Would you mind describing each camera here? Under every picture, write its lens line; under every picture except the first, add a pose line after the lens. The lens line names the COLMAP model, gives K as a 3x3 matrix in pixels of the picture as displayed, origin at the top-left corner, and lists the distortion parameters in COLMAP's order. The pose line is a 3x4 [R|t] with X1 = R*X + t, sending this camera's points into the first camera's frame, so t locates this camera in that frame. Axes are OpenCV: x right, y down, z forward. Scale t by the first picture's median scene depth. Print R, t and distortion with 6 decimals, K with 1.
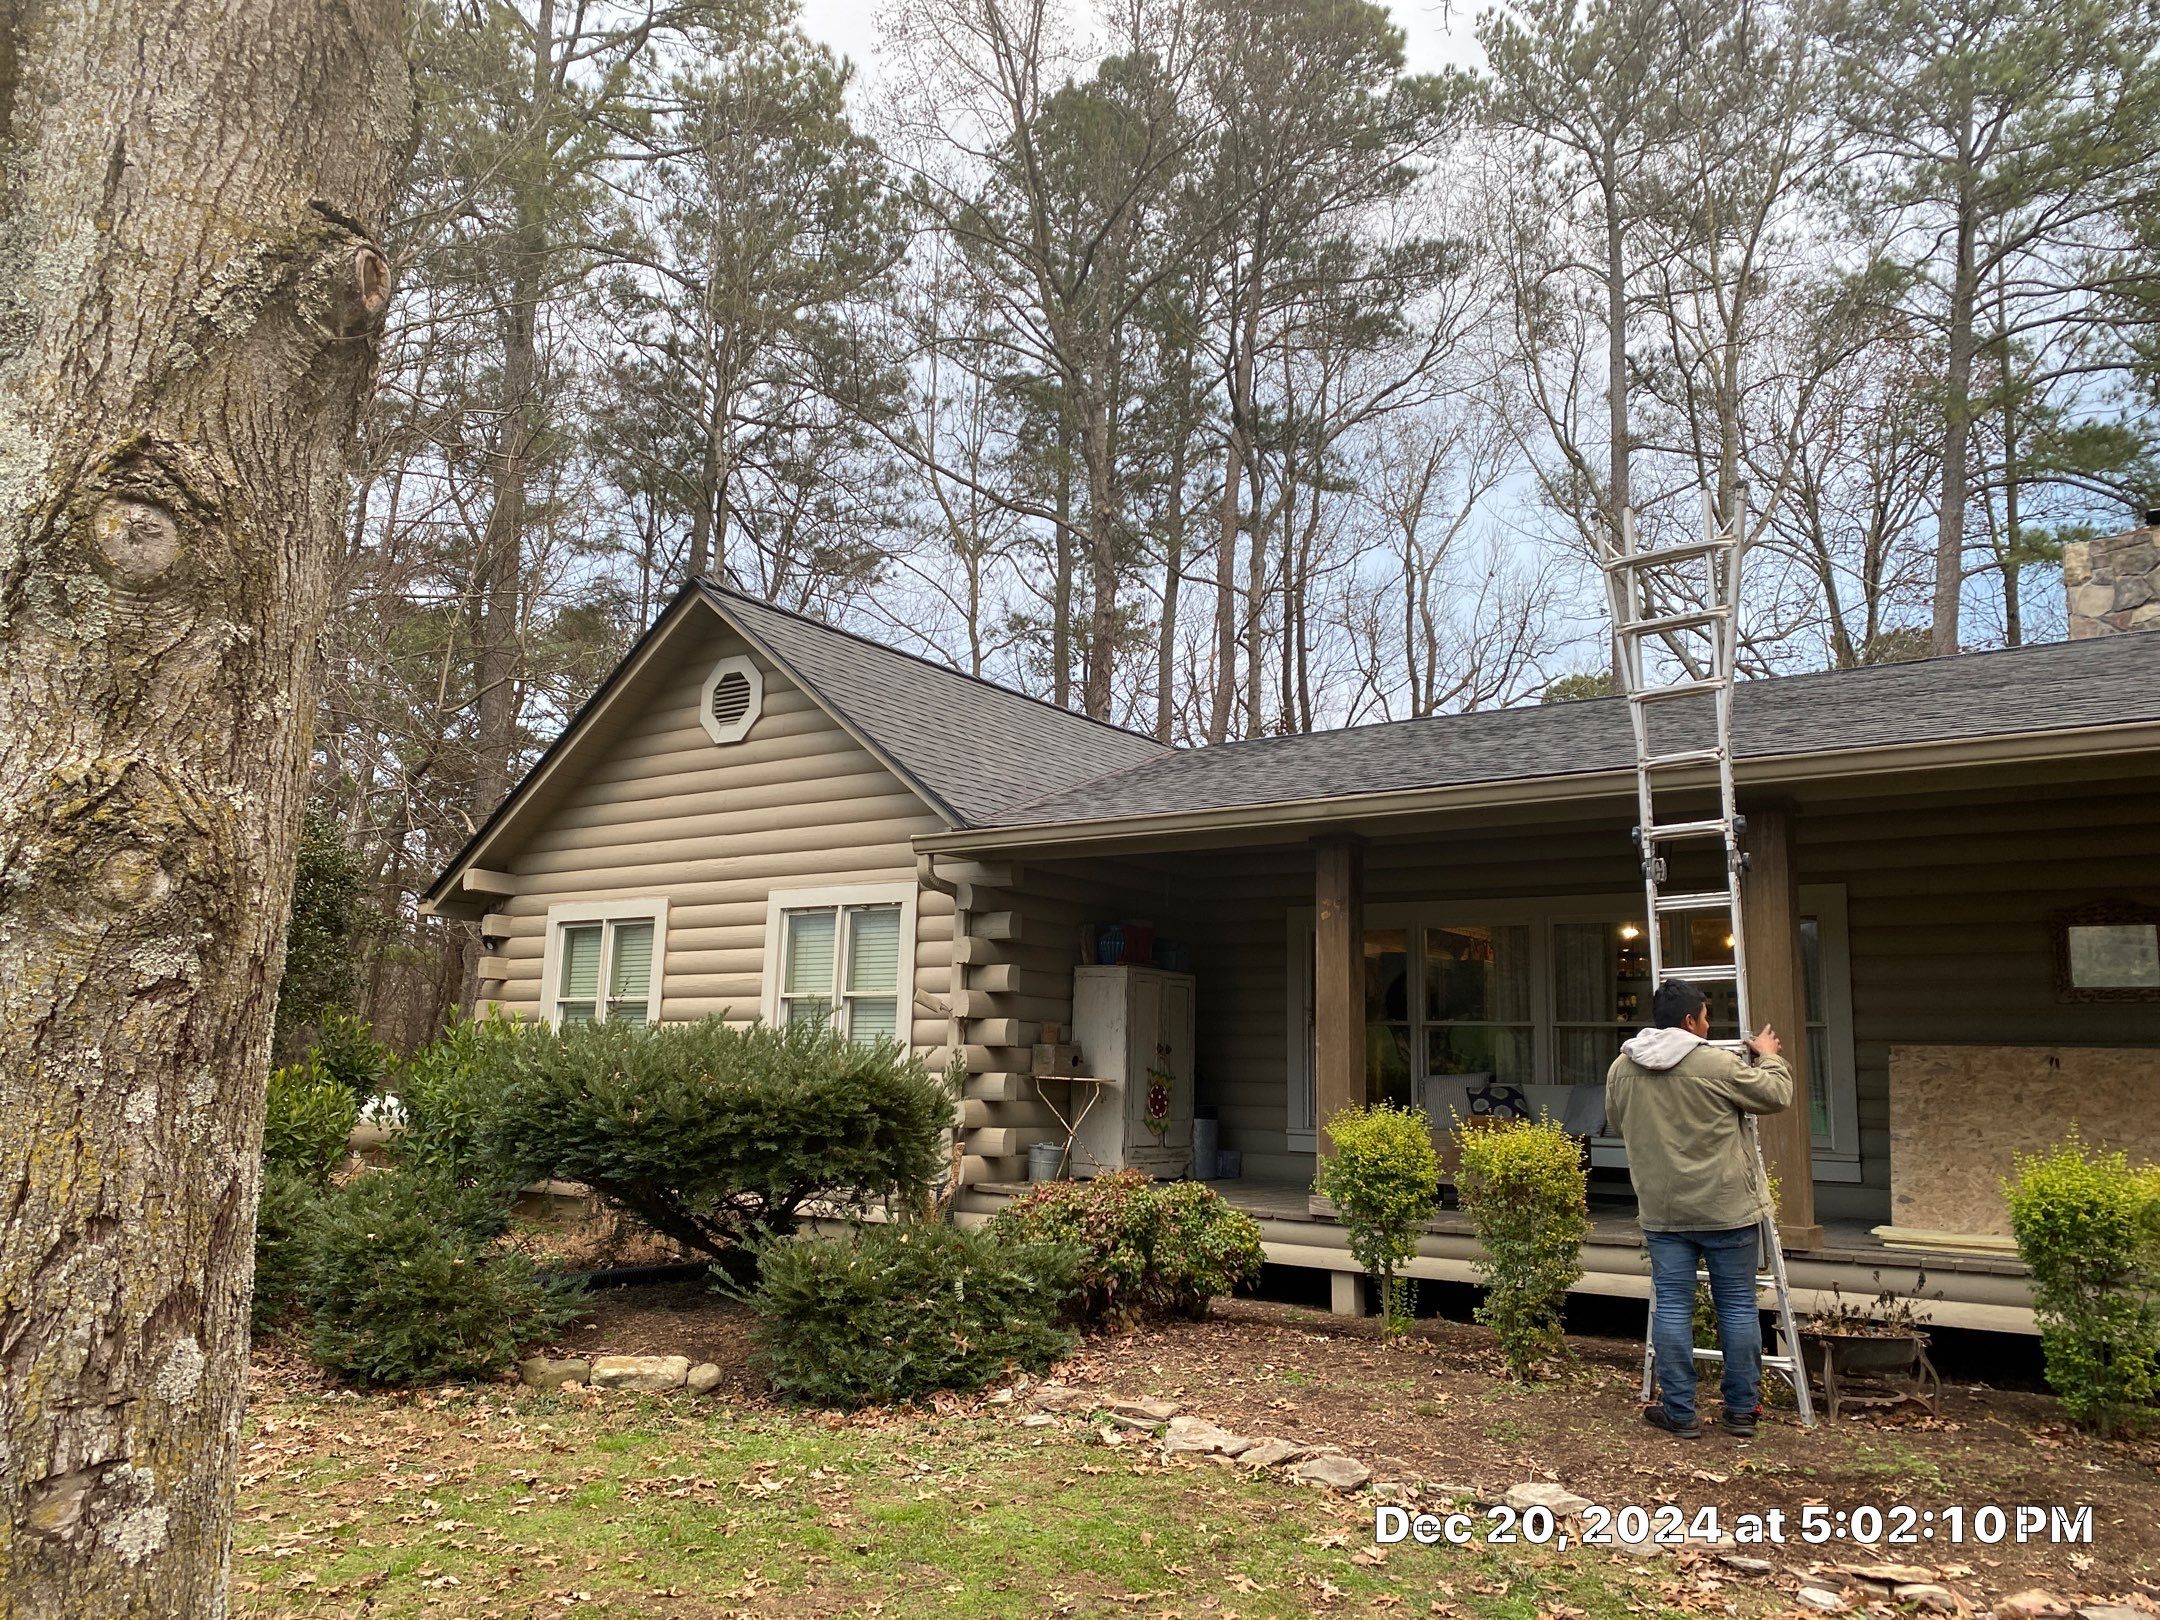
lens RADIAL K [[1648.8, 0, 1080.0], [0, 1648.8, 810.0], [0, 0, 1]] dist [0.004830, 0.005625]
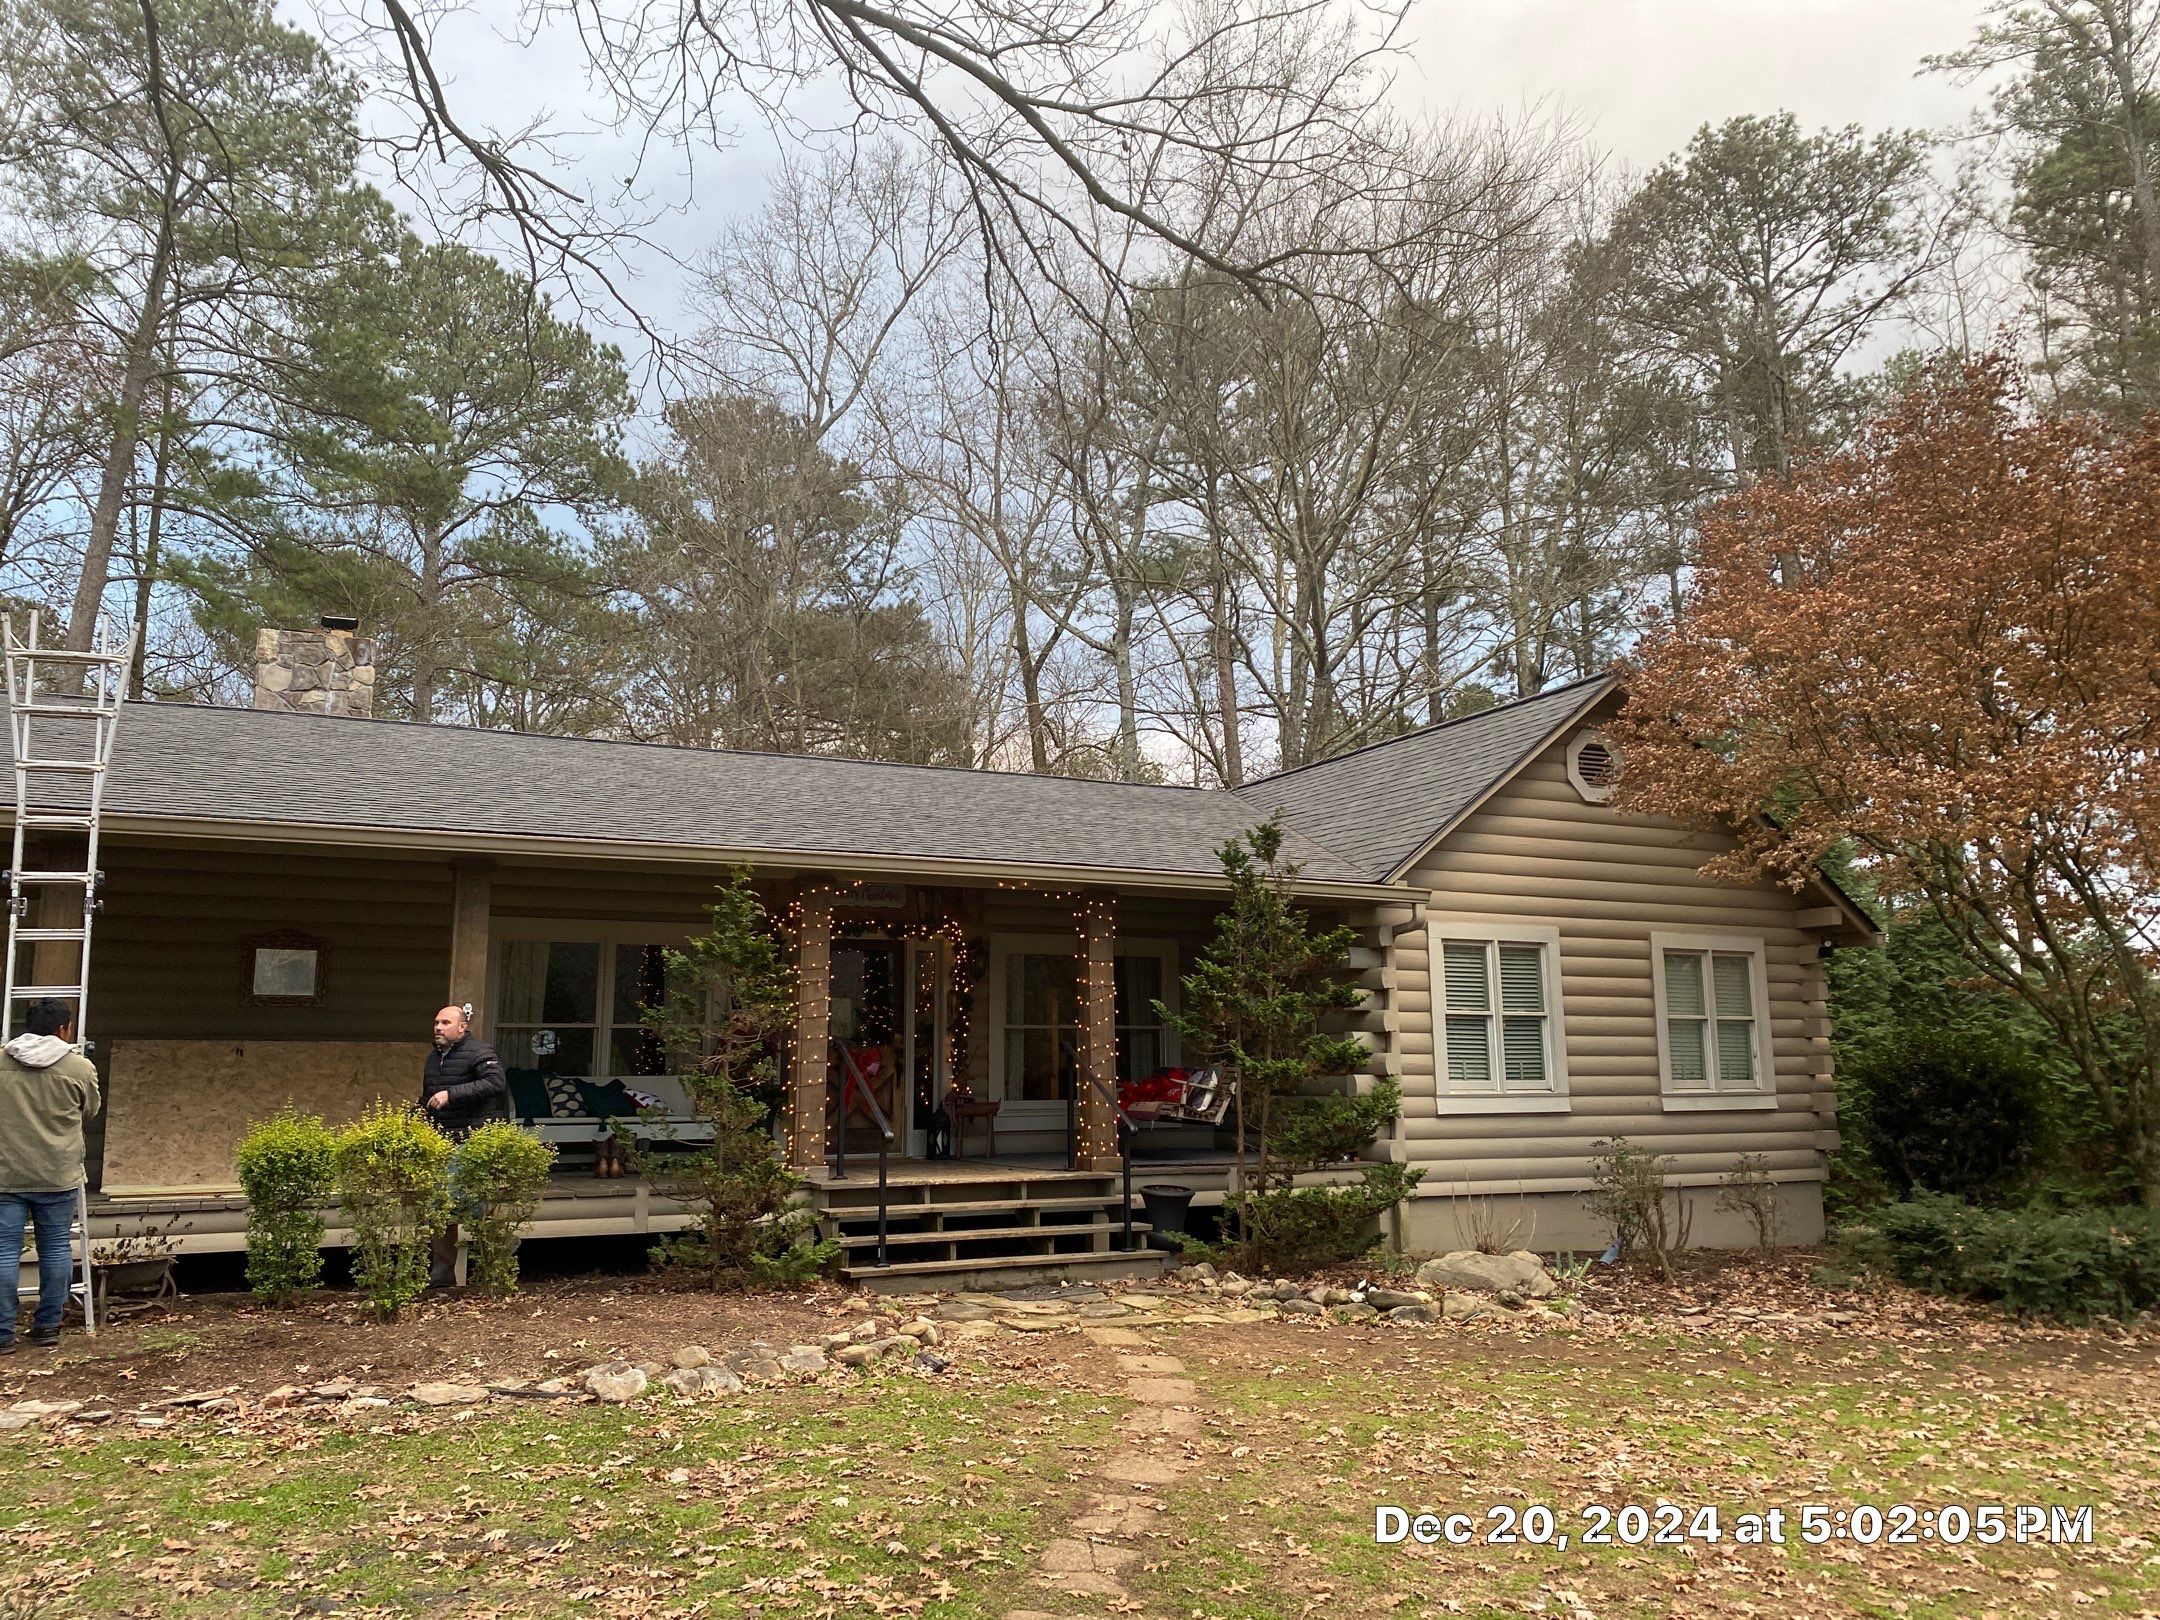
lens RADIAL K [[1648.8, 0, 1080.0], [0, 1648.8, 810.0], [0, 0, 1]] dist [0.004830, 0.005625]
pose [[0.472837, 0.112017, 0.874001, -0.271387], [-0.124873, 0.990394, -0.059377, -0.045466], [-0.872256, -0.081064, 0.482283, -0.211474]]
